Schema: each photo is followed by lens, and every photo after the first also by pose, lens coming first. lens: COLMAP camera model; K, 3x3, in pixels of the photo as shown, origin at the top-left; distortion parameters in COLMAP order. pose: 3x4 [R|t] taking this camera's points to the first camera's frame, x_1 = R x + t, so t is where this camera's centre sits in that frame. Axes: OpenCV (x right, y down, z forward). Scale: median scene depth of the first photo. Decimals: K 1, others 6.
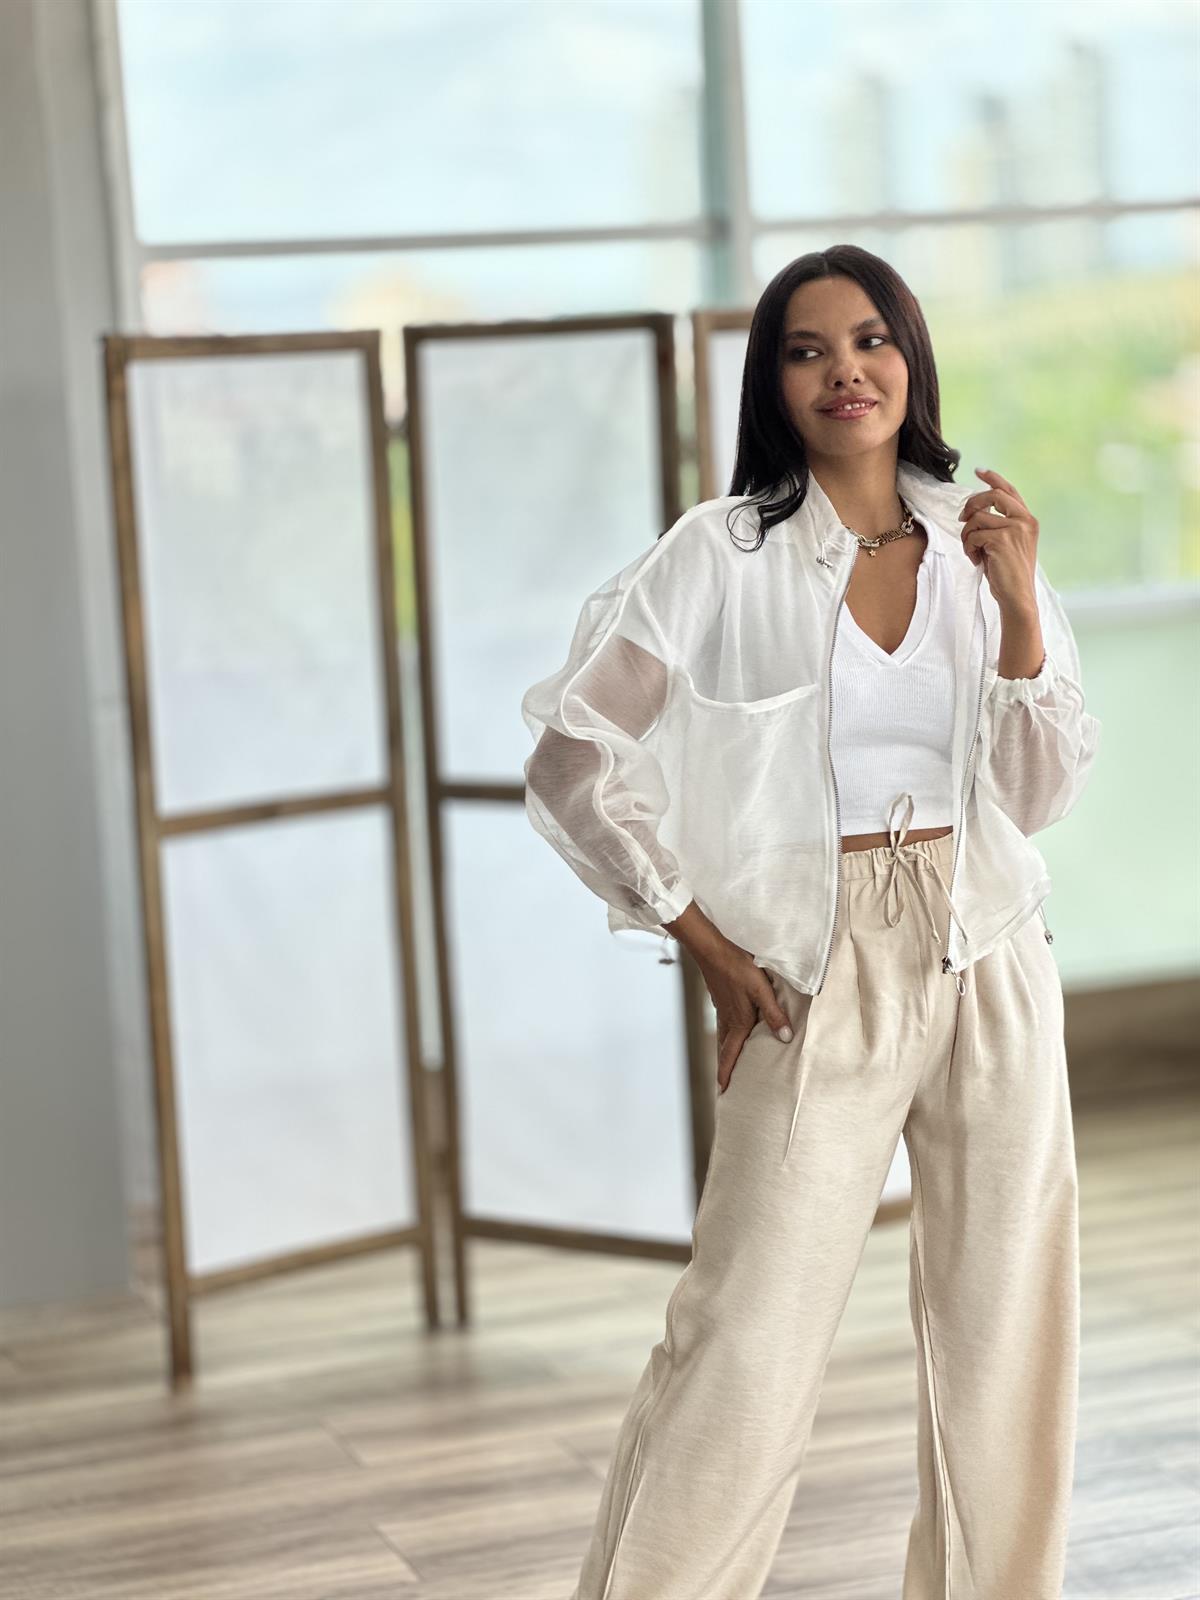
lens RADIAL K [[3601.0, 0, 588.3], [0, 3601.0, 784.7], [0, 0, 1]] dist [0.159390, 0.000000]
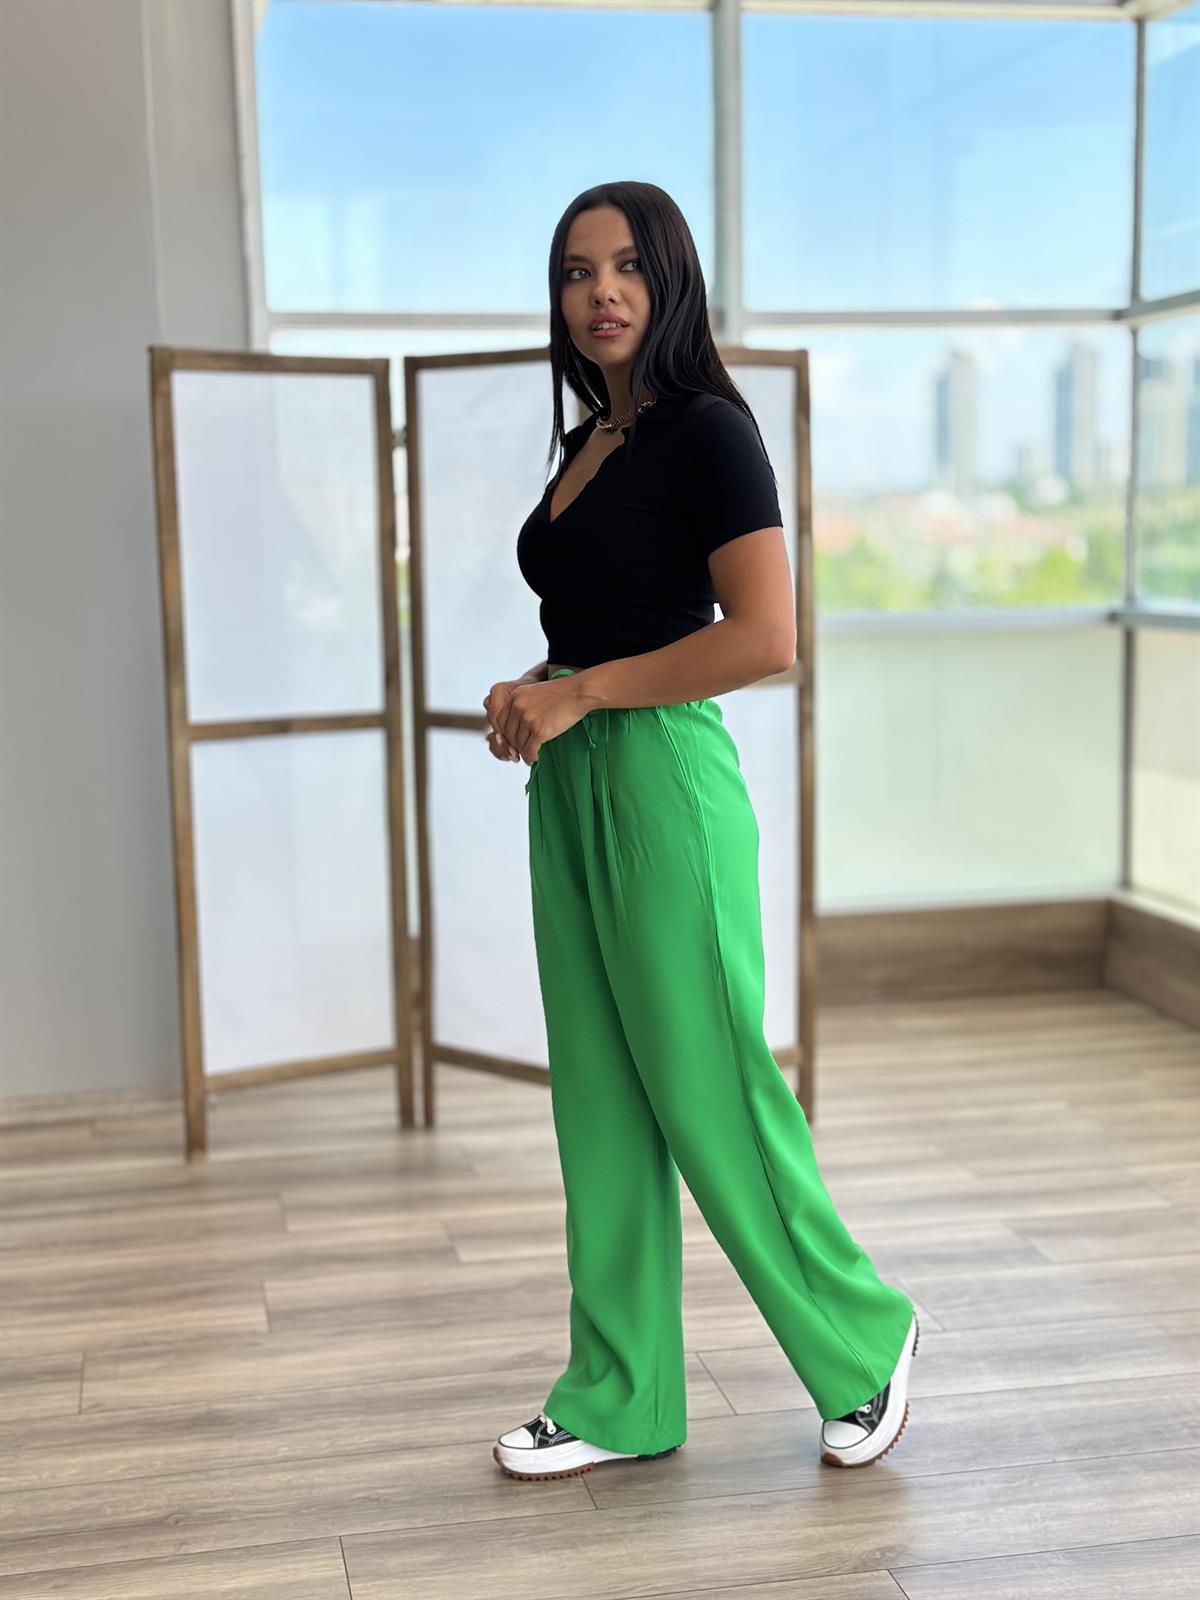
lens RADIAL K [[2230.0, 0, 586.4], [0, 2230.0, 823.6], [0, 0, 1]] dist [0.102007, 0.000000]
pose [[0.990443, 0.052768, -0.127426, 0.123644], [-0.050427, 0.998496, 0.021527, 0.019557], [0.128370, -0.014896, 0.991614, 0.209896]]
